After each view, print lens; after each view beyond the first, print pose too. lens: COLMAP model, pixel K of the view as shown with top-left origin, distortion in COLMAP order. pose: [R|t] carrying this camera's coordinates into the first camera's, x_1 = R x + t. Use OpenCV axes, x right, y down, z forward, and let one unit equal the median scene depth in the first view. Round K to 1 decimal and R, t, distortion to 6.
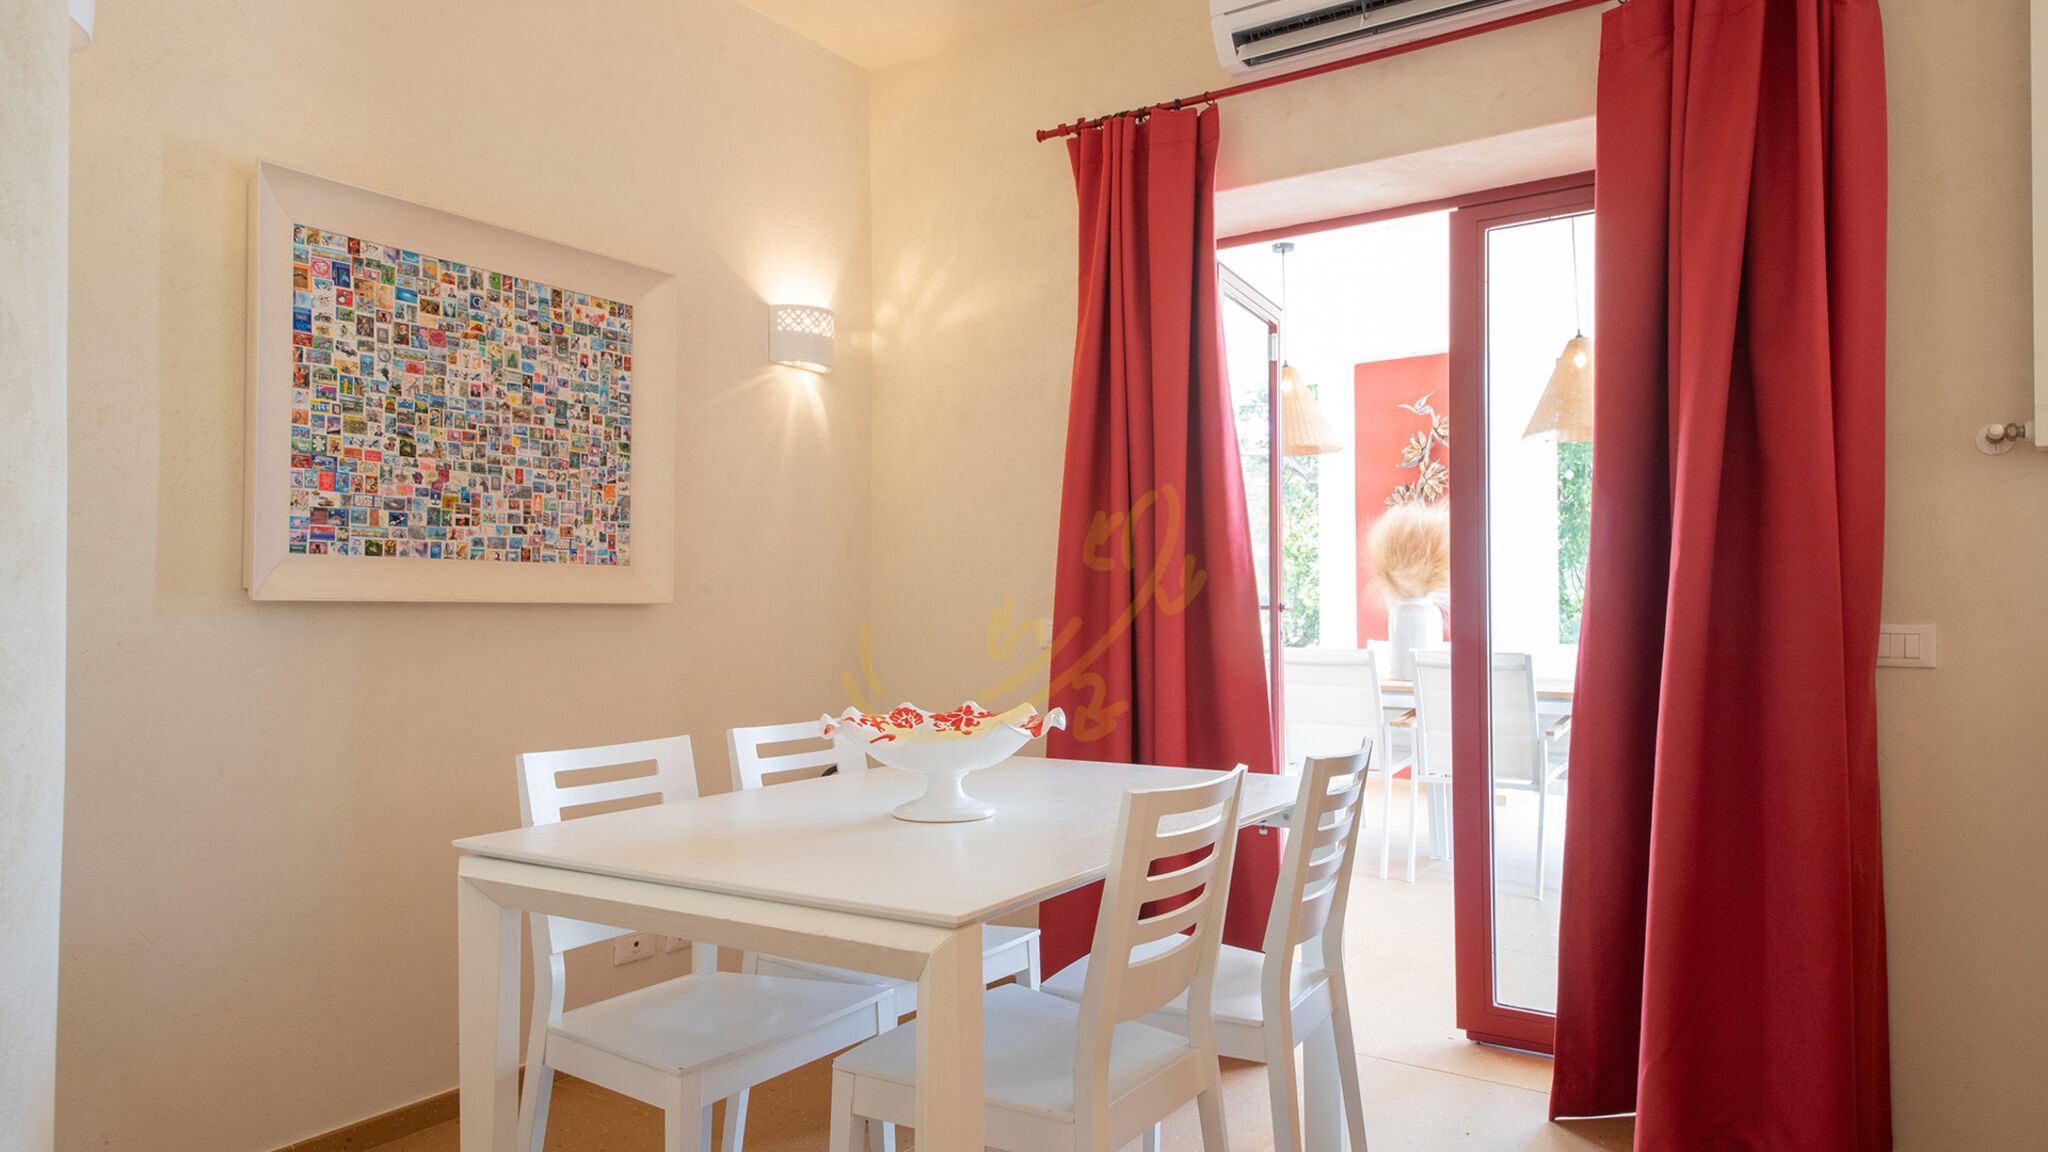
lens RADIAL K [[1302.9, 0, 1026.0], [0, 1302.9, 576.3], [0, 0, 1]] dist [0.004665, 0.000439]
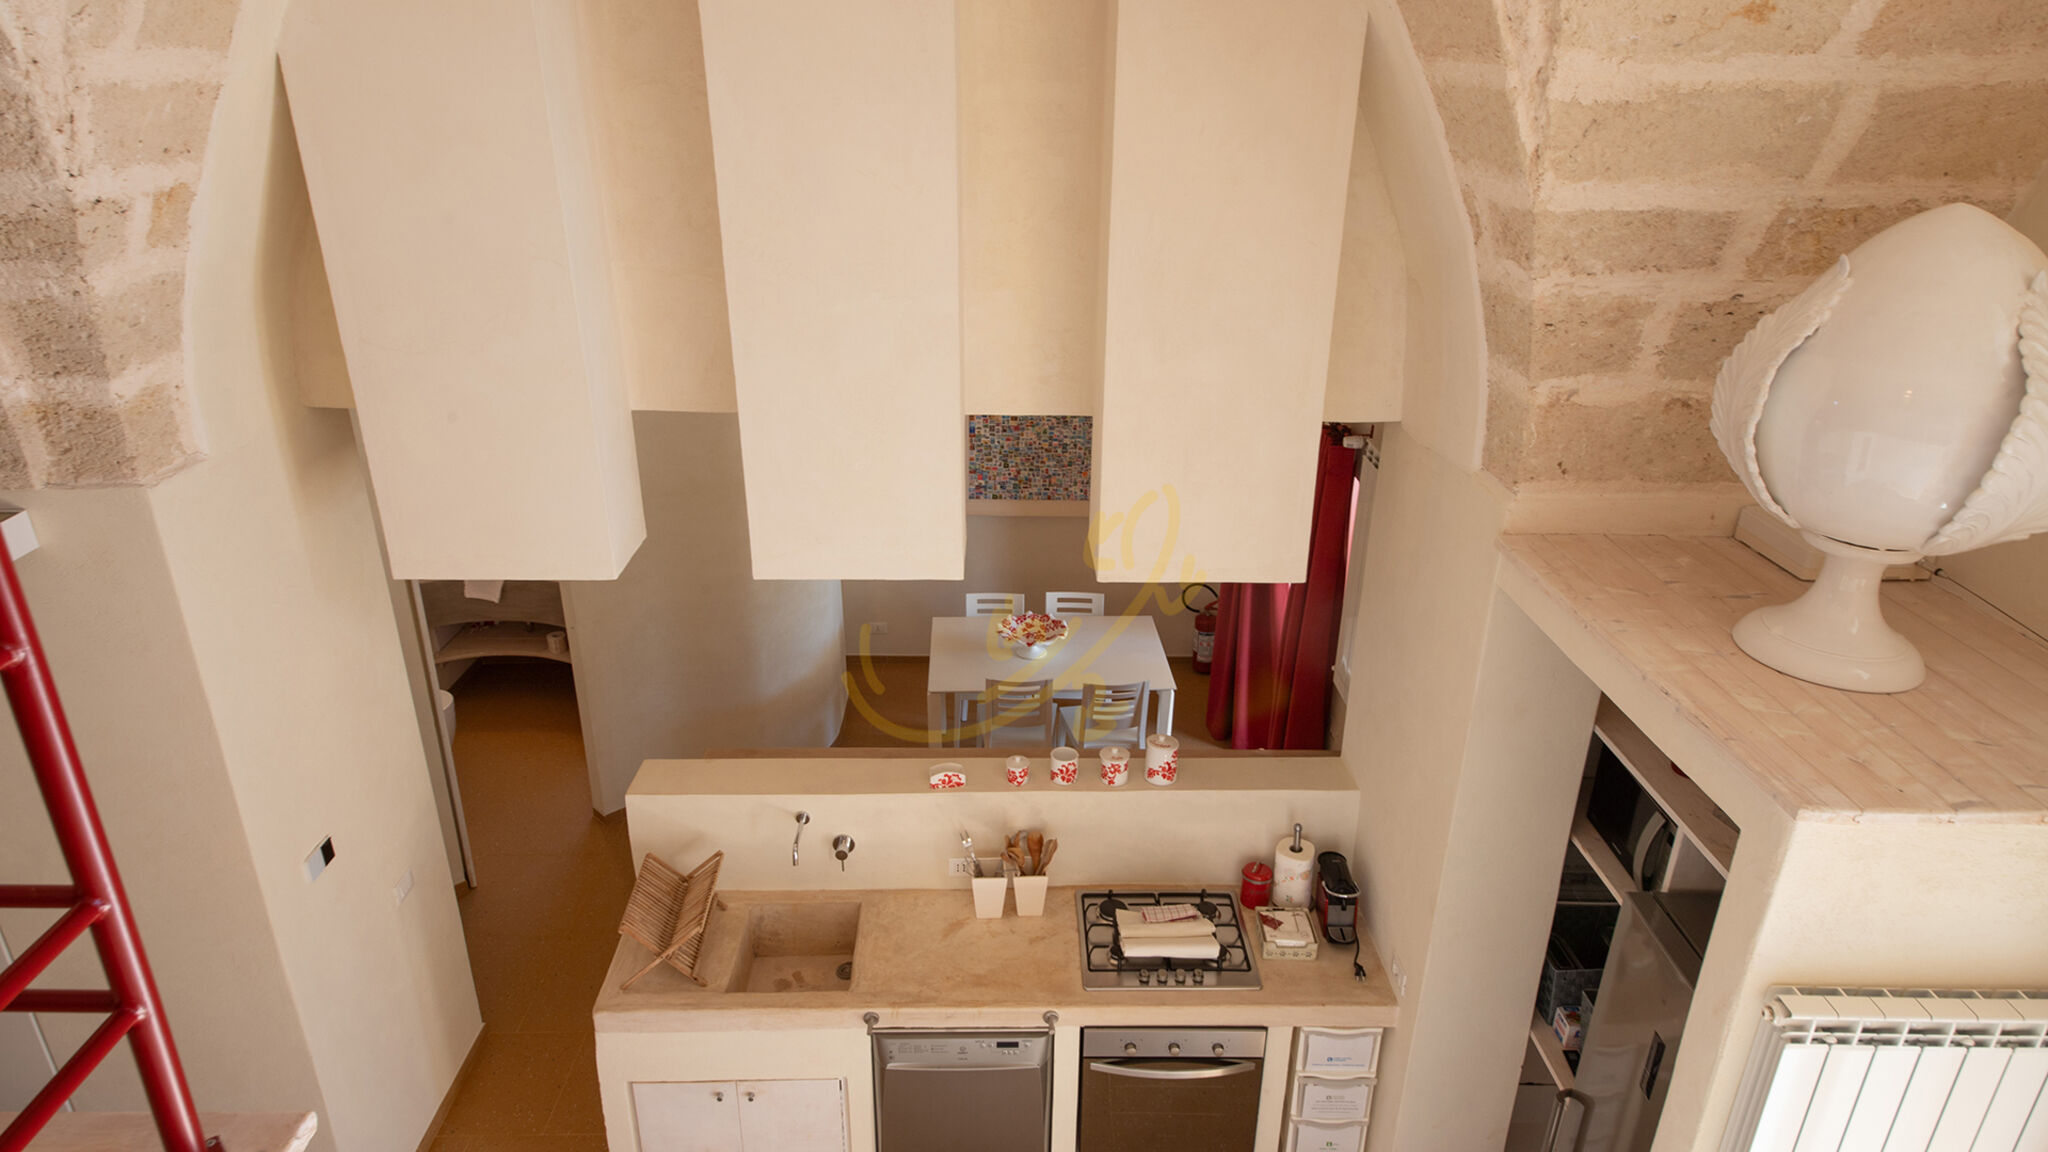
lens RADIAL K [[1237.7, 0, 1030.8], [0, 1237.7, 569.3], [0, 0, 1]] dist [0.019272, -0.004570]
pose [[0.570440, 0.331834, -0.751322, 1.783821], [0.010677, 0.911679, 0.410764, -1.046894], [0.821270, -0.242338, 0.516515, -0.498035]]
